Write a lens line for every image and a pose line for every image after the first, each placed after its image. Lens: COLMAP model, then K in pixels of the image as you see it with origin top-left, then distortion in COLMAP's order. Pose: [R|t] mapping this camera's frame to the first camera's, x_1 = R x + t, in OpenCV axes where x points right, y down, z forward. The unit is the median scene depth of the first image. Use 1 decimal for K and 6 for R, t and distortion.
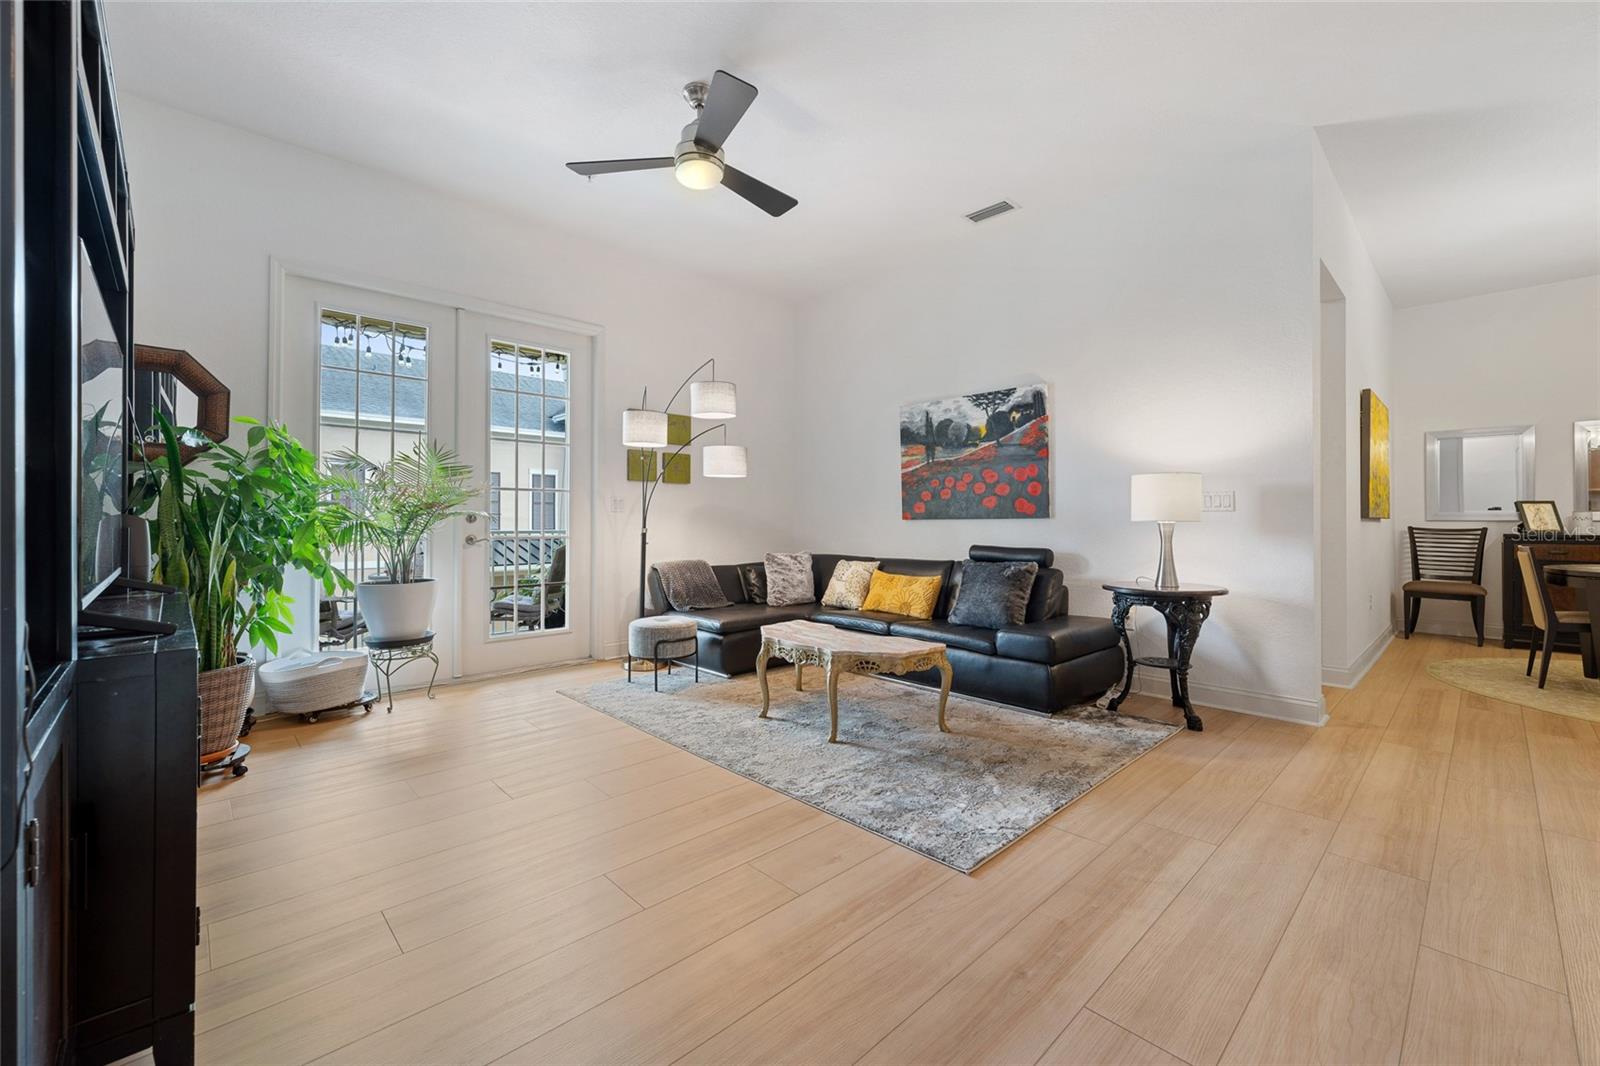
lens RADIAL K [[650.6, 0, 800.2], [0, 650.6, 518.5], [0, 0, 1]] dist [0.000842, -0.000818]
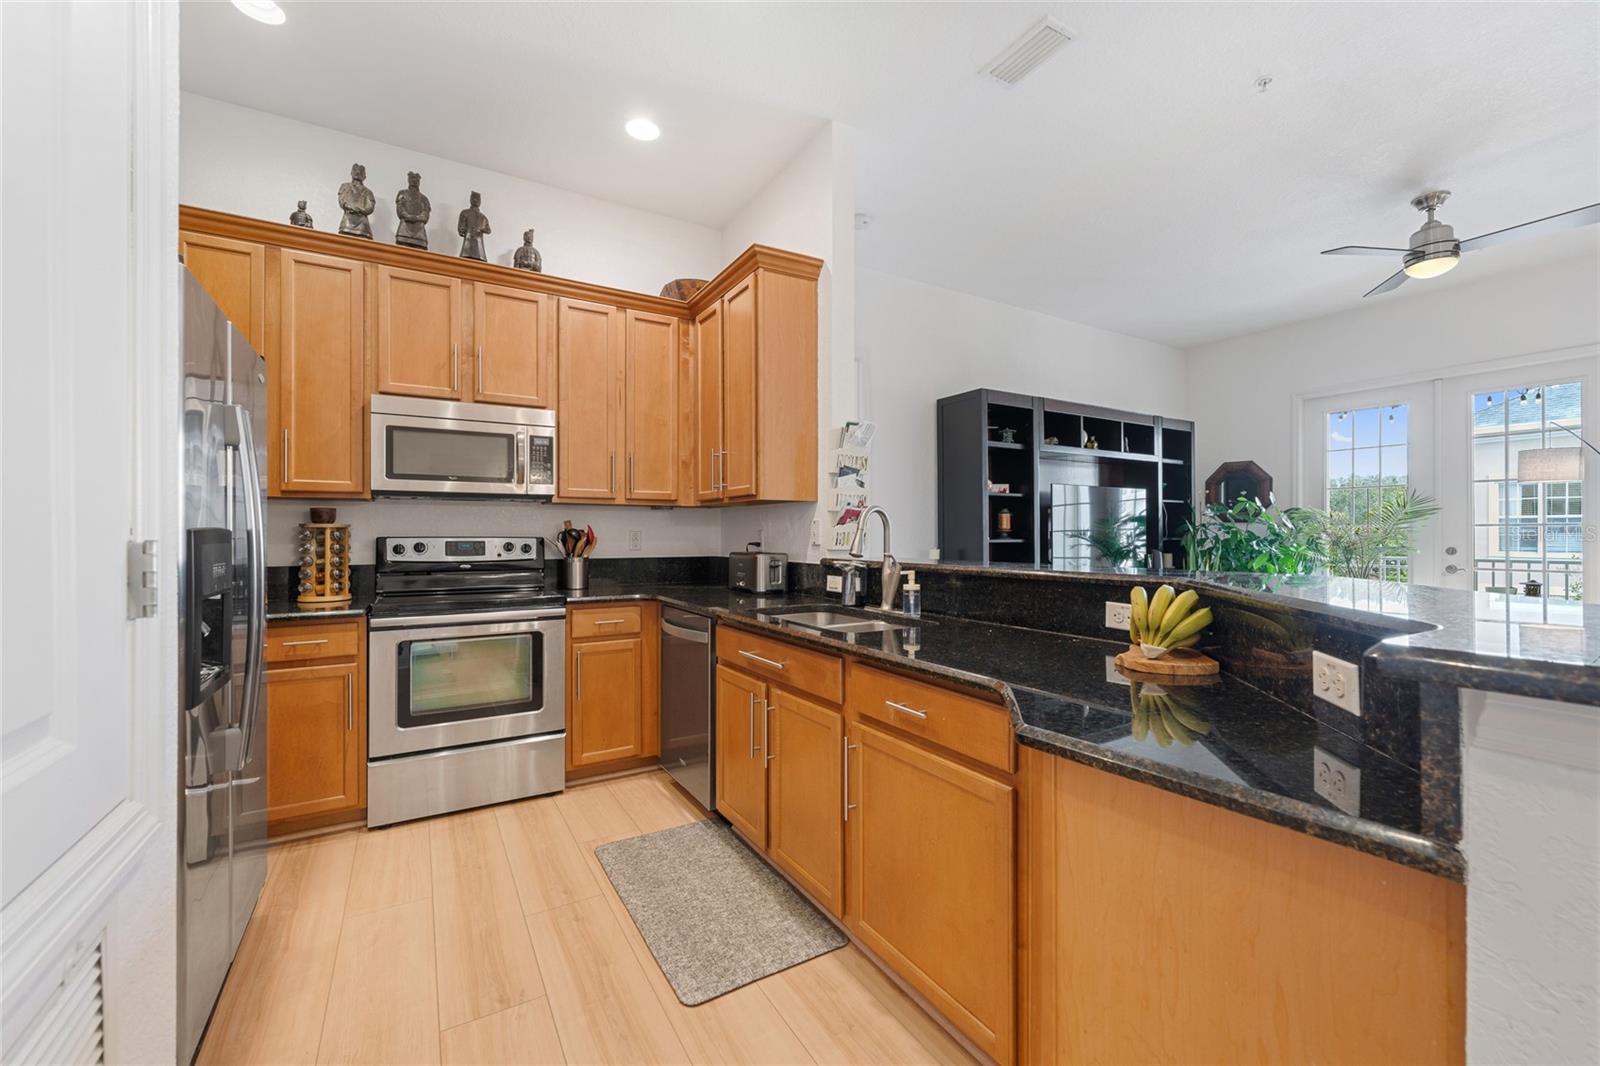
lens RADIAL K [[650.6, 0, 806.0], [0, 650.6, 530.0], [0, 0, 1]] dist [0.000842, -0.000818]
pose [[-0.212670, -0.005384, -0.977109, 0.850831], [0.002268, 0.999979, -0.006004, -0.032338], [0.977122, -0.003493, -0.212653, 0.092956]]
